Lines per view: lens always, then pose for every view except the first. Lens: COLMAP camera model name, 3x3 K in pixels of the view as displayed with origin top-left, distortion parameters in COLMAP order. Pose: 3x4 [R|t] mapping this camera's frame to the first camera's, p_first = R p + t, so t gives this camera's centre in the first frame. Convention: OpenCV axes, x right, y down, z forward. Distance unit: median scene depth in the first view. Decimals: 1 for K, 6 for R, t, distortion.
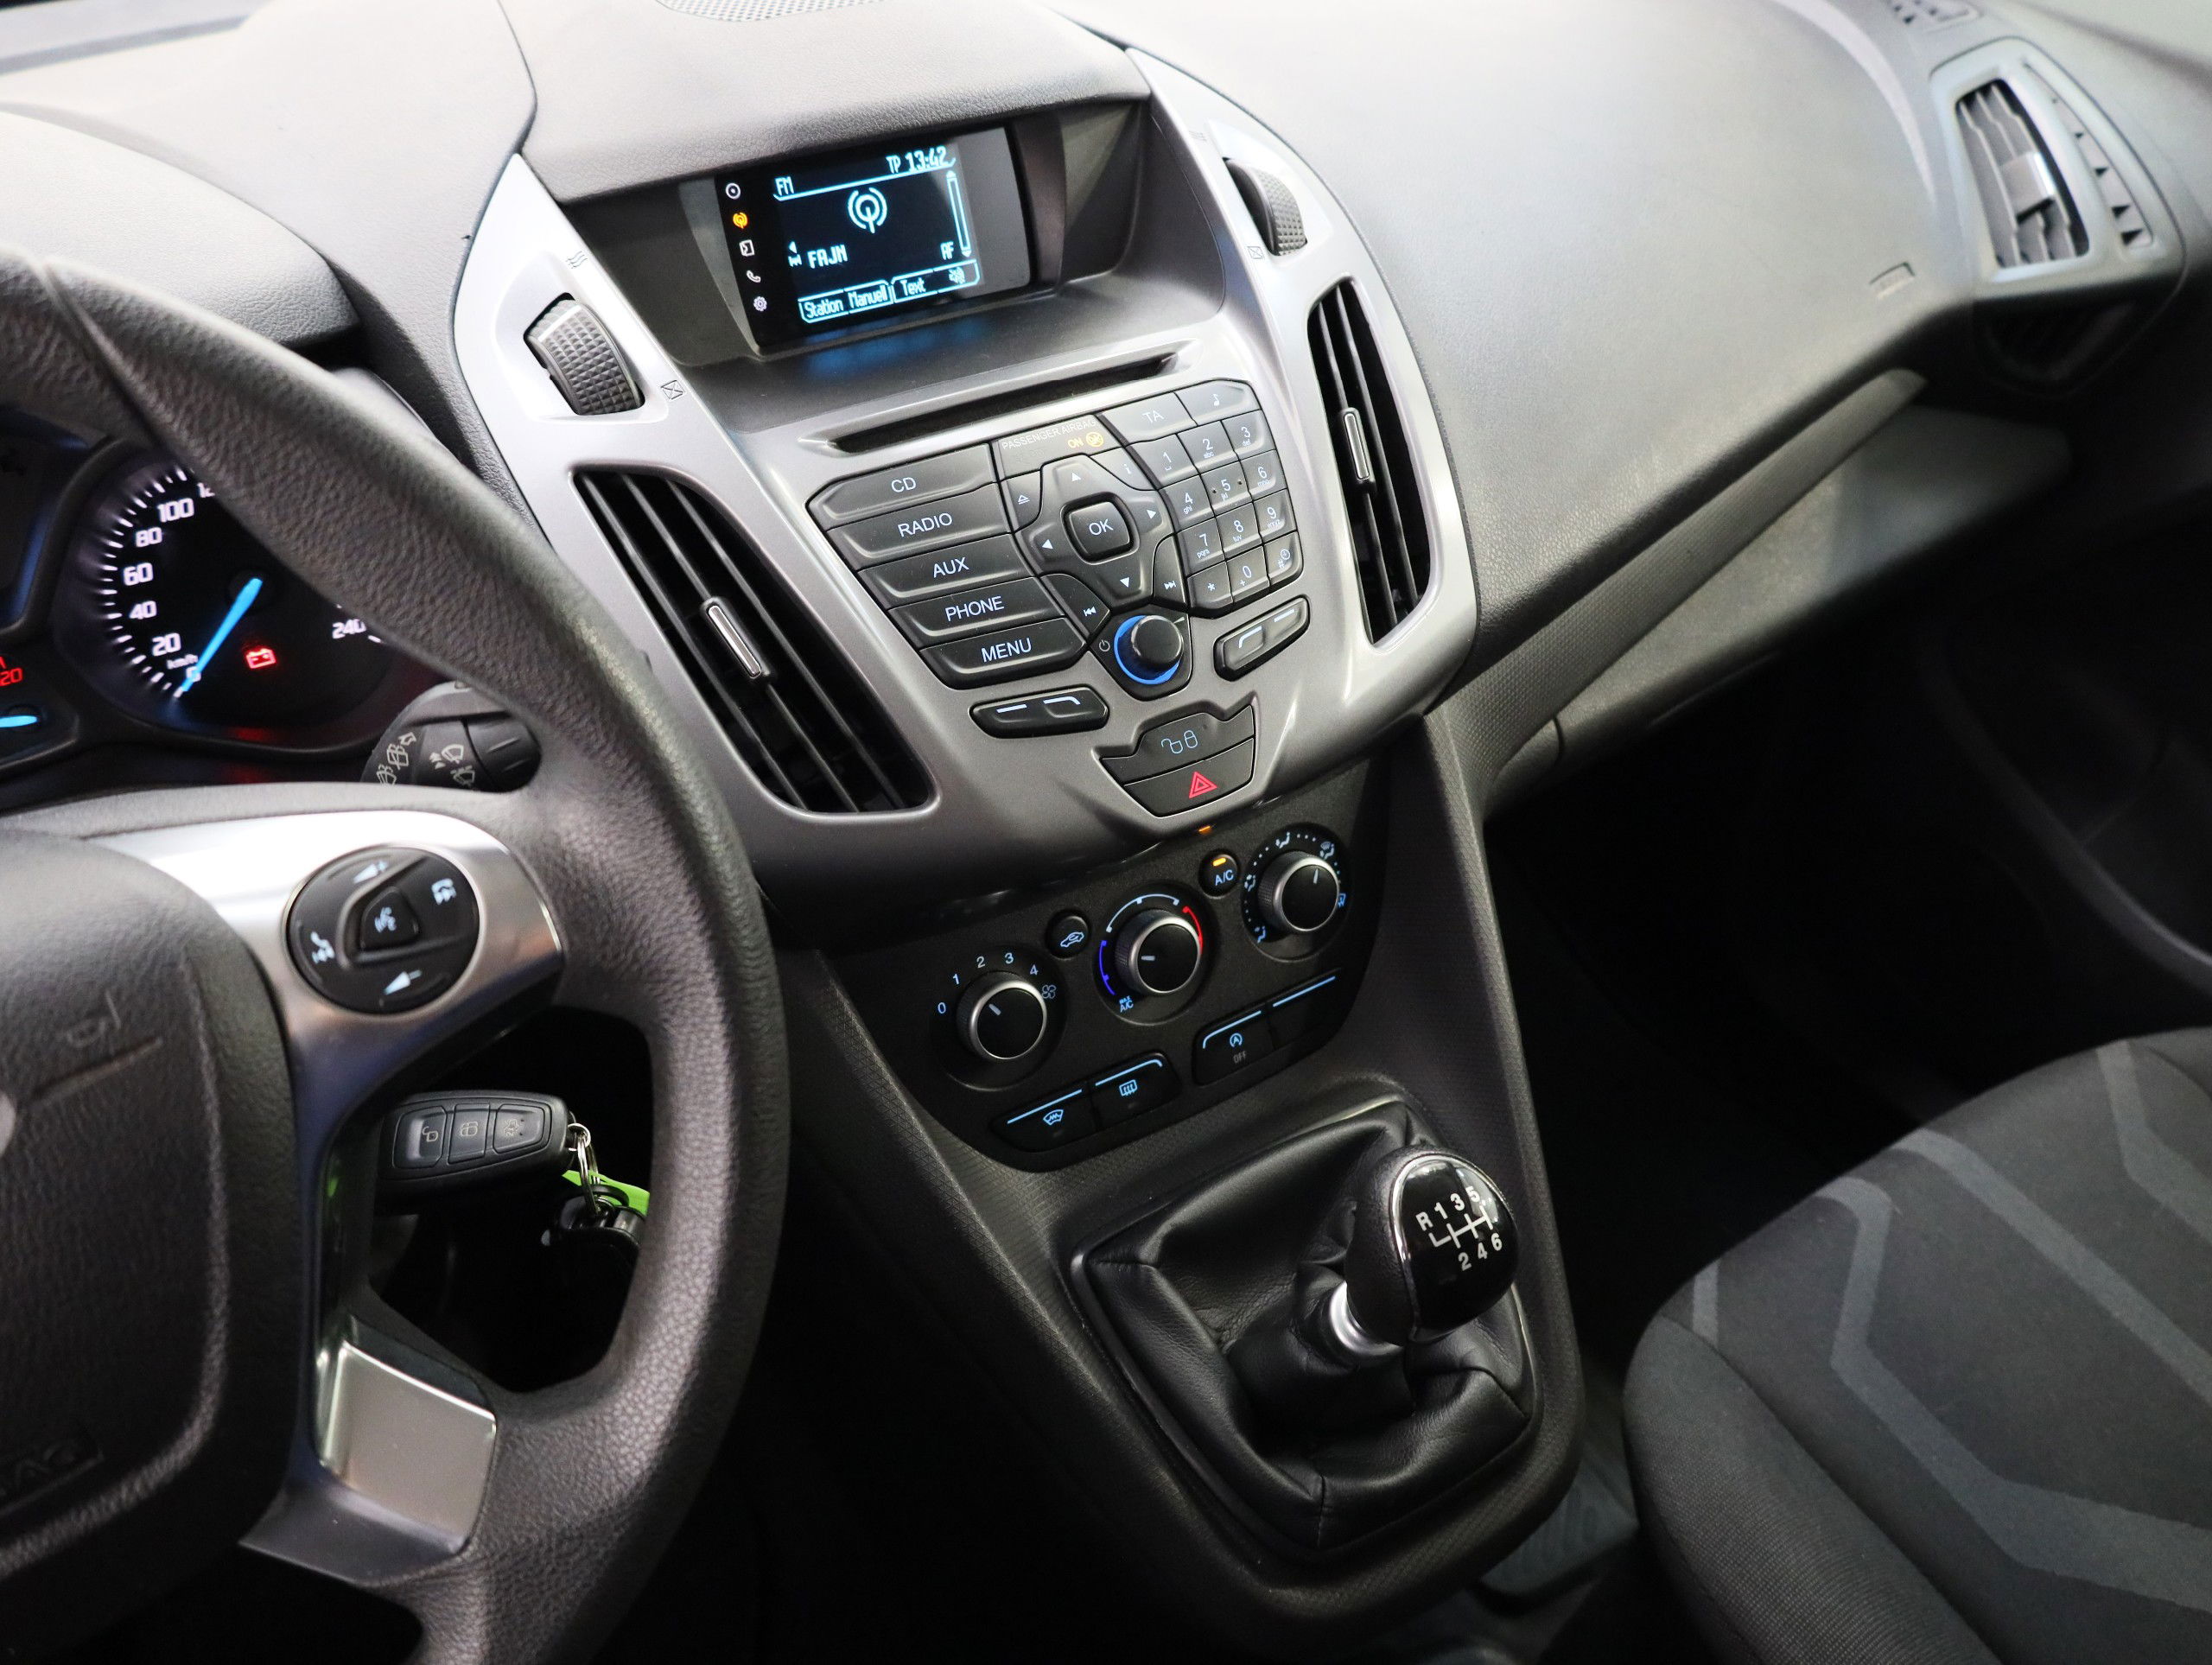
lens RADIAL K [[1674.0, 0, 1100.6], [0, 1674.0, 855.1], [0, 0, 1]] dist [0.000632, -0.004501]
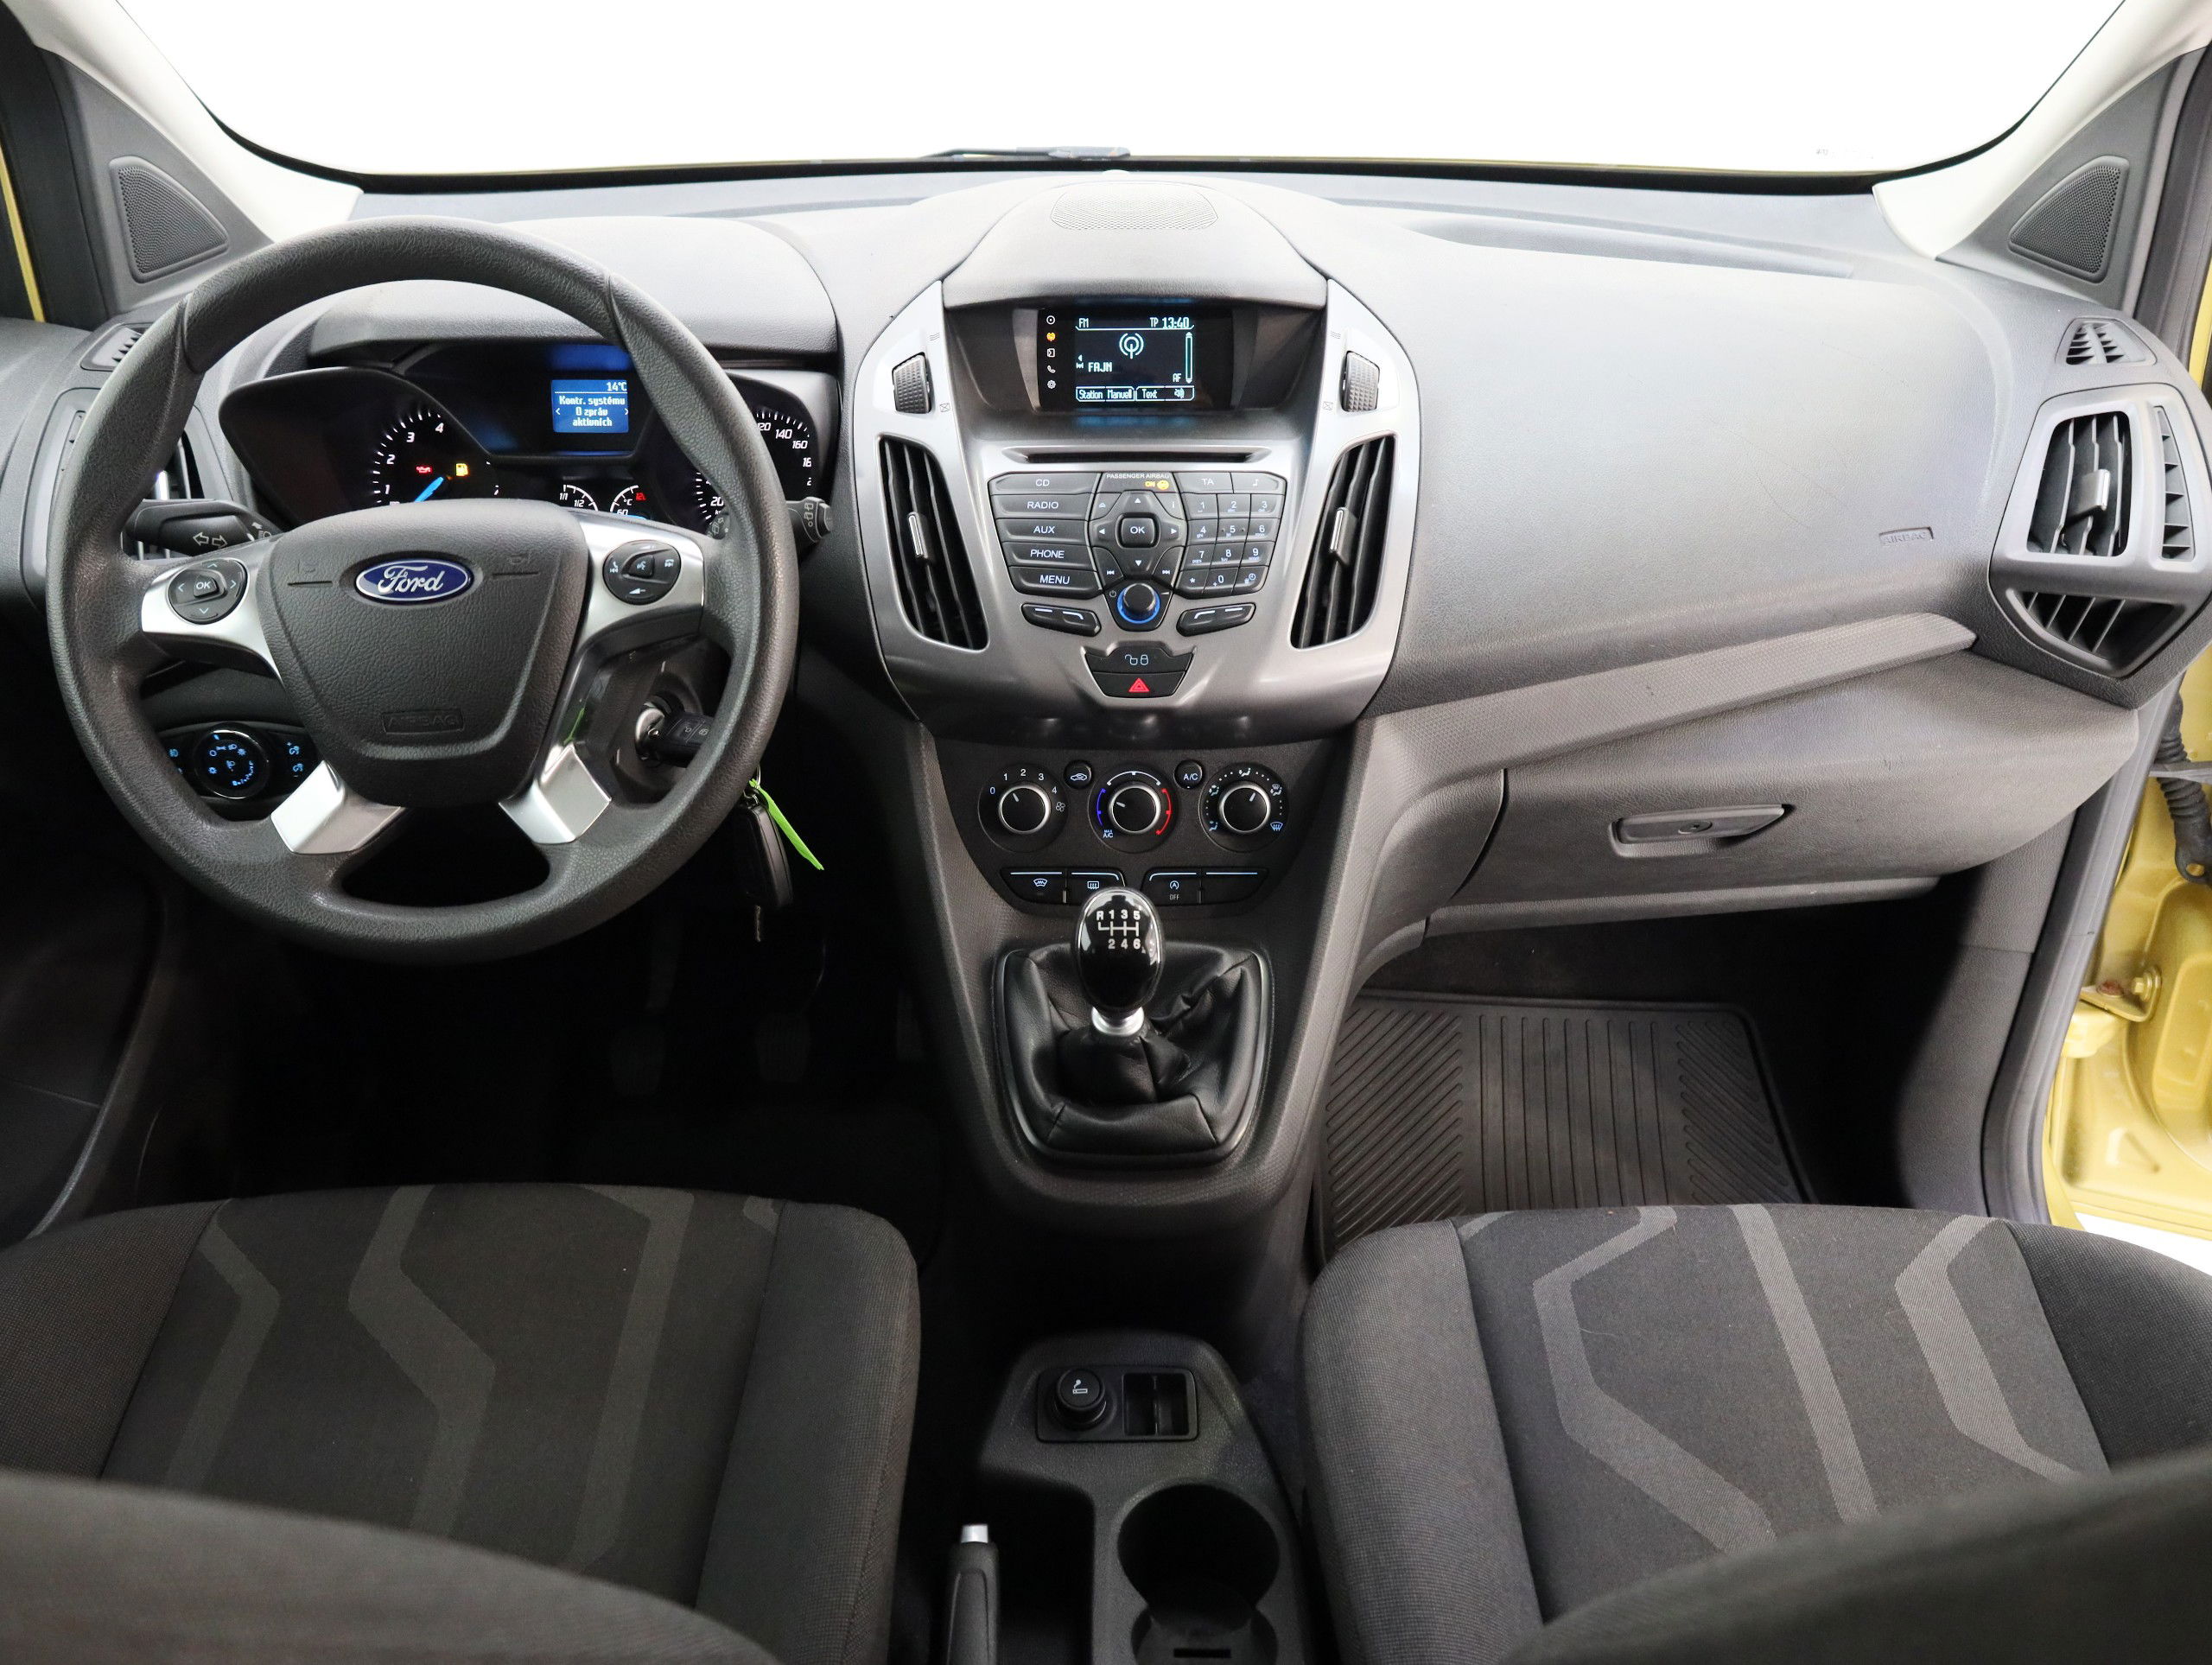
lens RADIAL K [[1710.4, 0, 1106.0], [0, 1710.4, 832.5], [0, 0, 1]] dist [-0.004783, 0.002412]
pose [[0.859359, 0.277120, -0.429776, 0.751567], [-0.330054, 0.942516, -0.052224, 0.182894], [0.390598, 0.186728, 0.901424, -0.490400]]
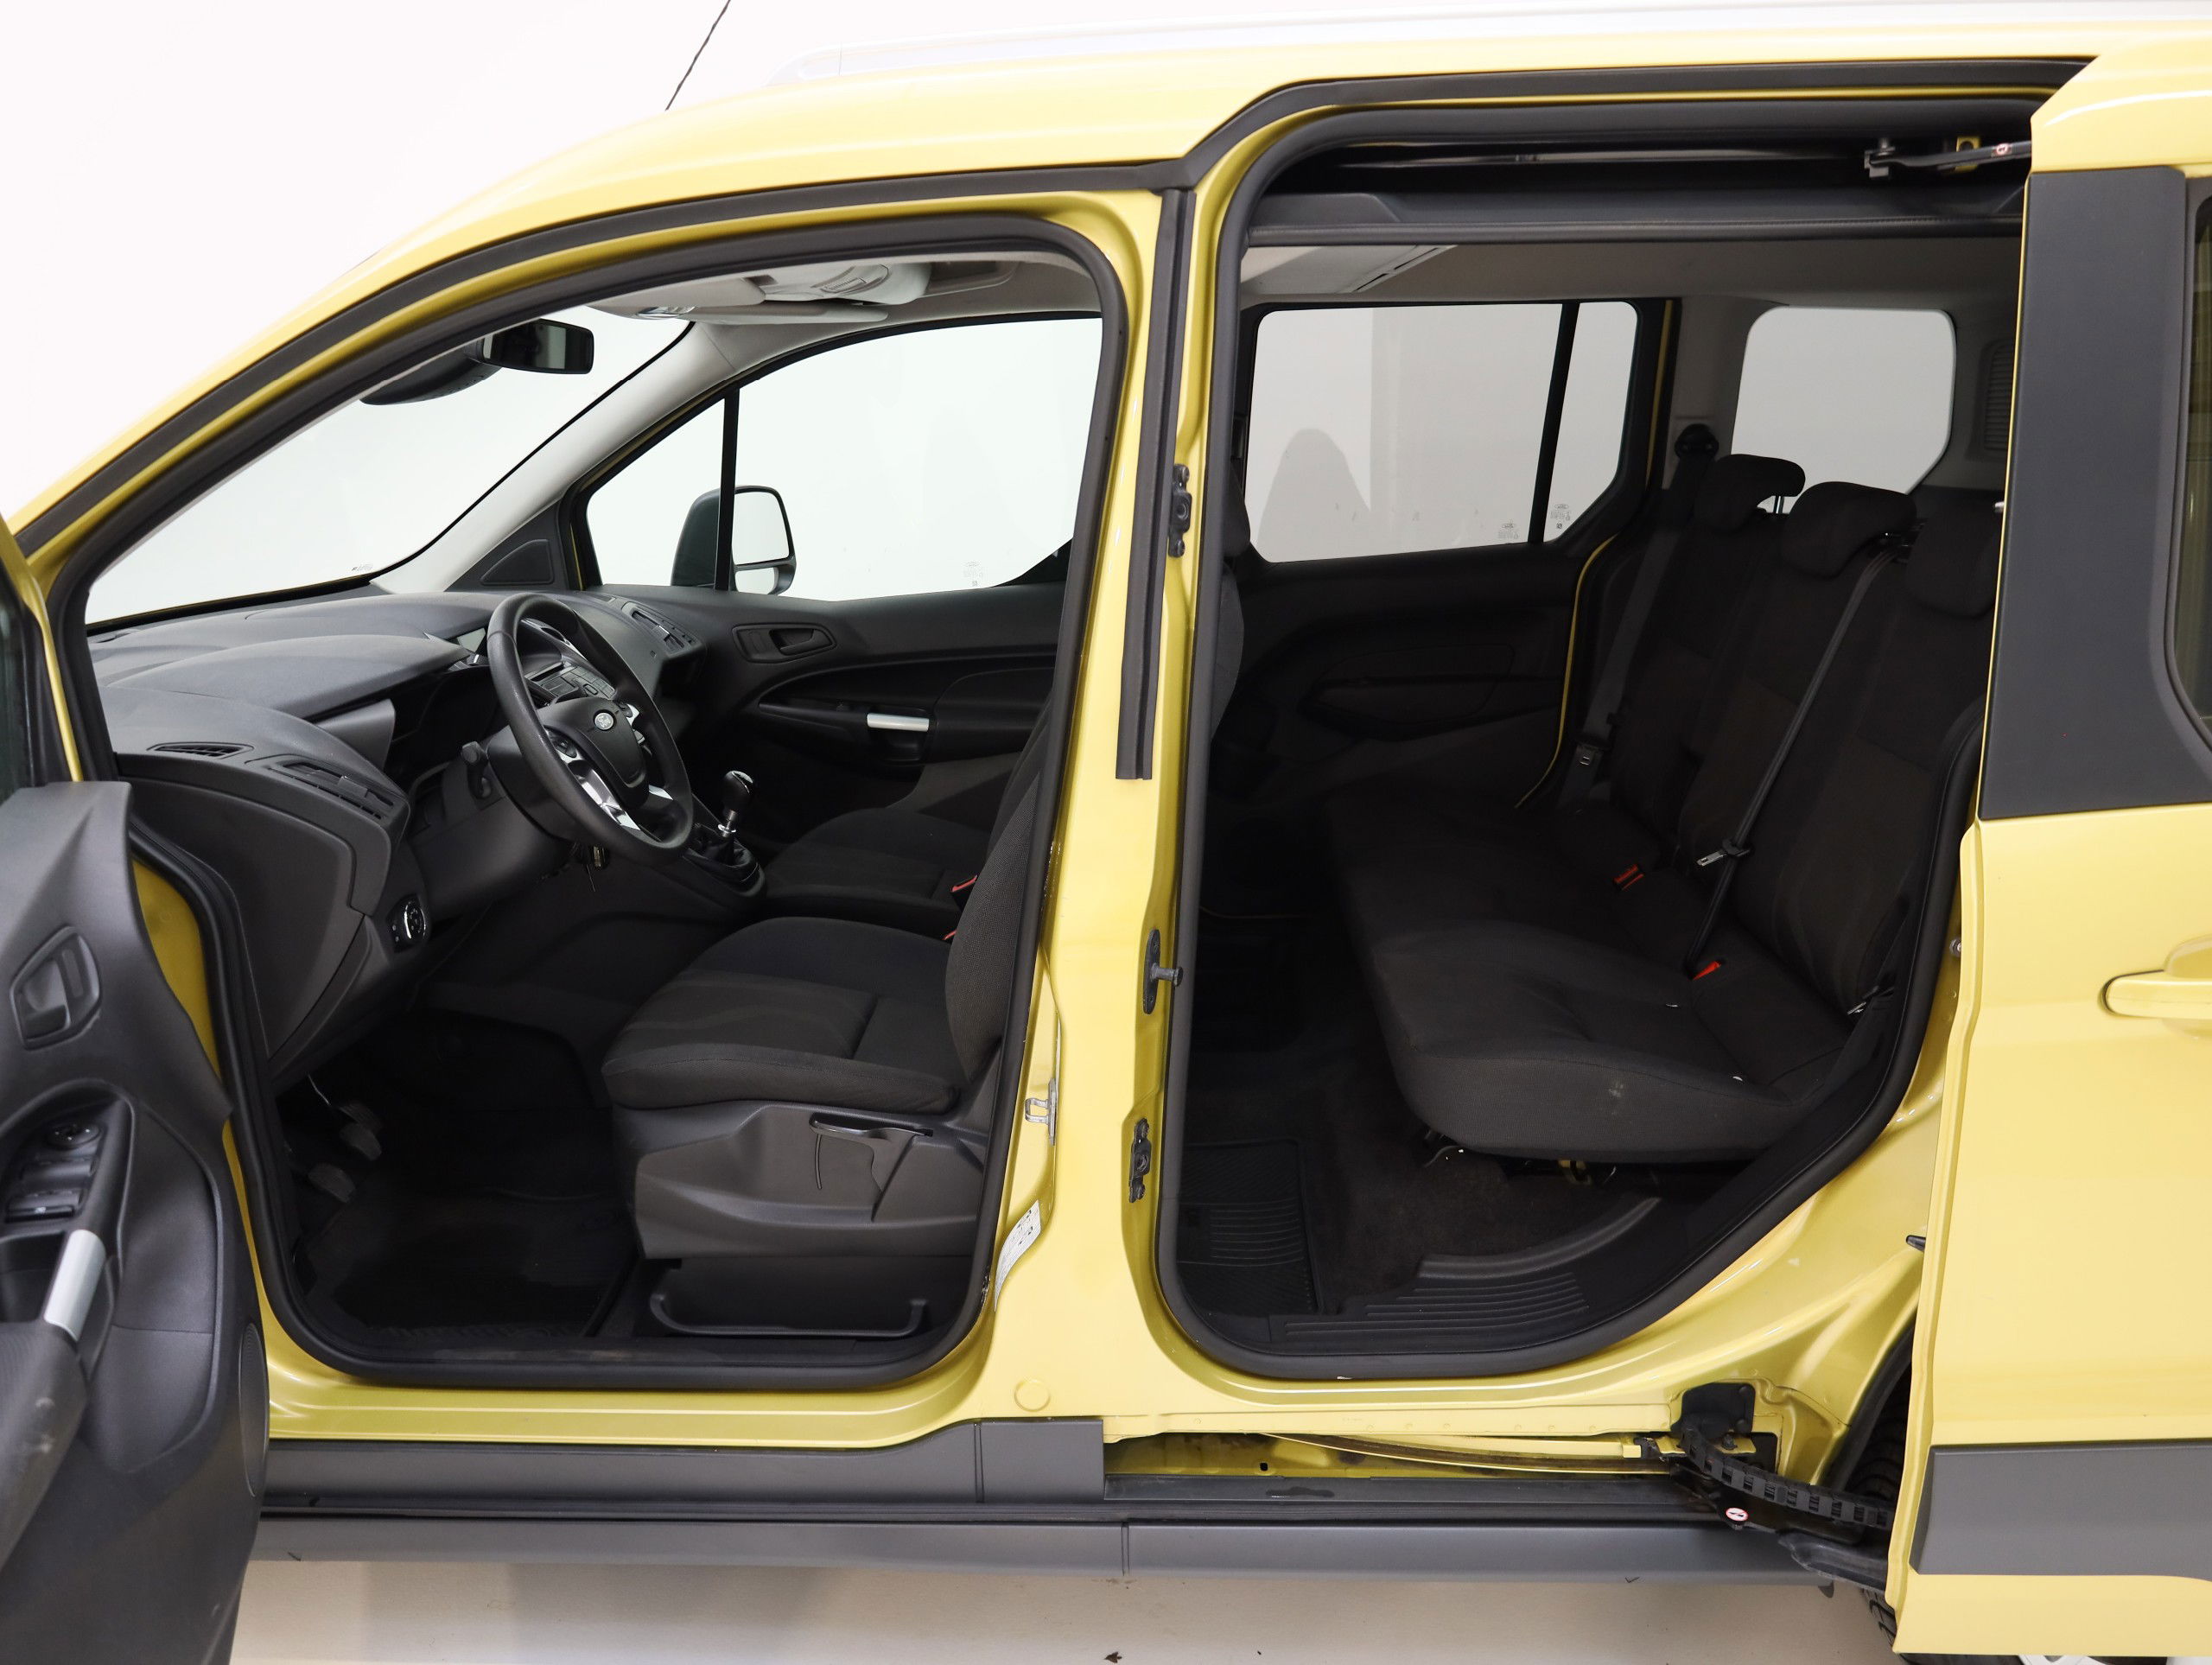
lens RADIAL K [[1674.0, 0, 1100.6], [0, 1674.0, 855.1], [0, 0, 1]] dist [0.000632, -0.004501]
pose [[0.547046, -0.212964, 0.809559, -2.630005], [0.510372, 0.851412, -0.120902, 1.246836], [-0.663521, 0.479316, 0.574453, -1.967991]]
